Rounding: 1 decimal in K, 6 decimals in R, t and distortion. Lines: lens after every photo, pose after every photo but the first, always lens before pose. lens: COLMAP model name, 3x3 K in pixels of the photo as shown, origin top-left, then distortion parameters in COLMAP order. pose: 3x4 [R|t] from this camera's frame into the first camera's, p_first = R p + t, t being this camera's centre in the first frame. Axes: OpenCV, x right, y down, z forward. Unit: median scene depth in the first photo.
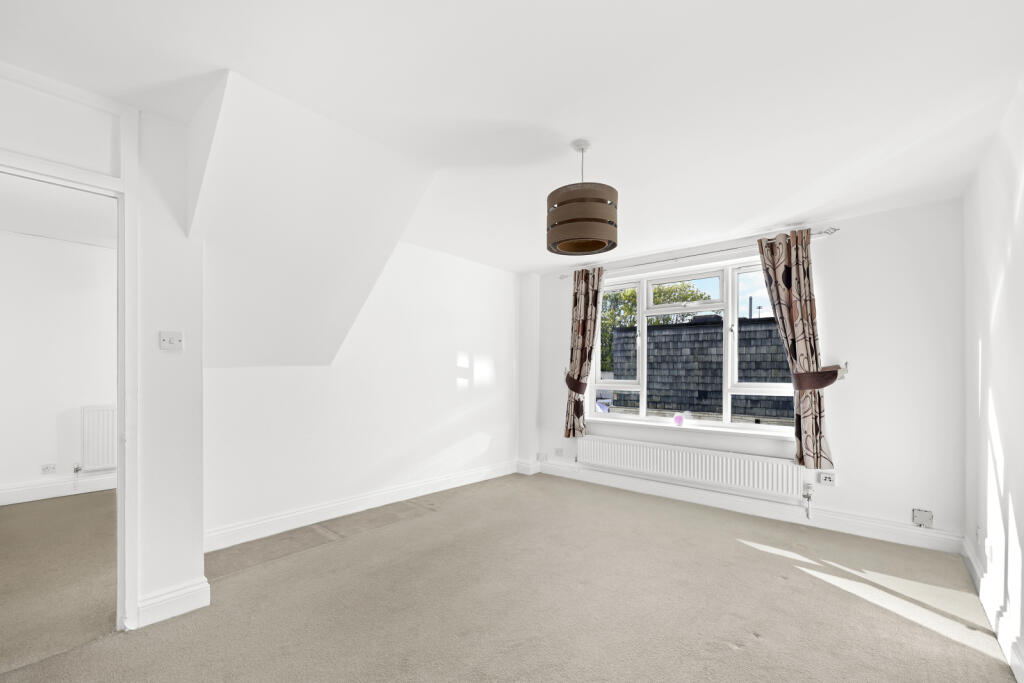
lens RADIAL K [[422.7, 0, 499.6], [0, 422.7, 370.3], [0, 0, 1]] dist [-0.003546, 0.000309]
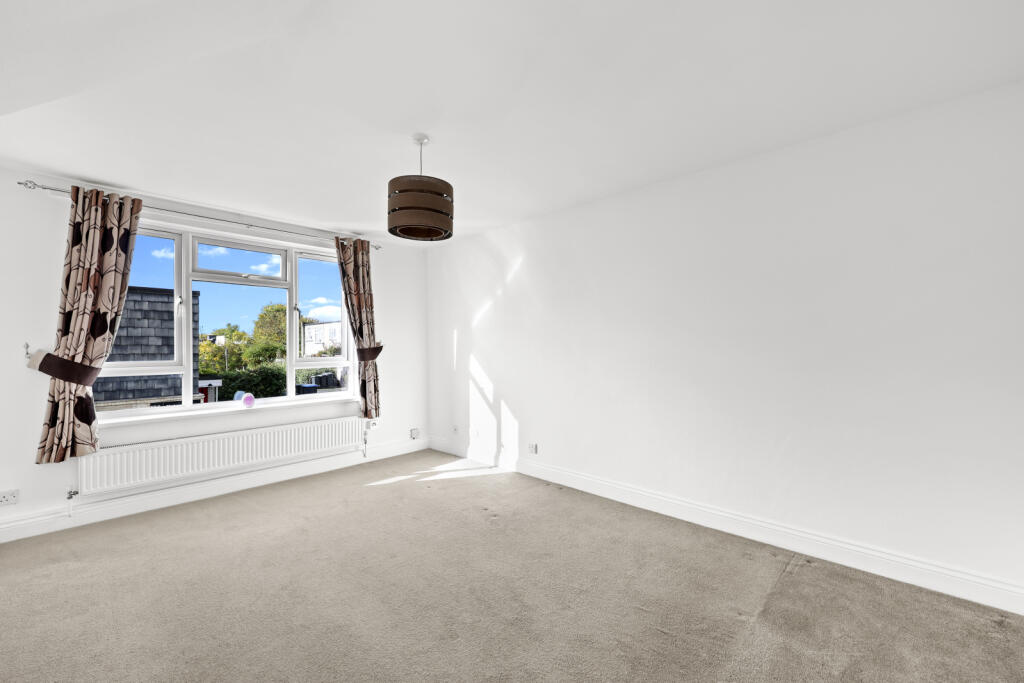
lens RADIAL K [[422.7, 0, 511.5], [0, 422.7, 342.8], [0, 0, 1]] dist [-0.003546, 0.000309]
pose [[0.024414, 0.002725, 0.999698, -0.562589], [0.004500, 0.999986, -0.002836, -0.004271], [-0.999692, 0.004568, 0.024401, 0.476193]]
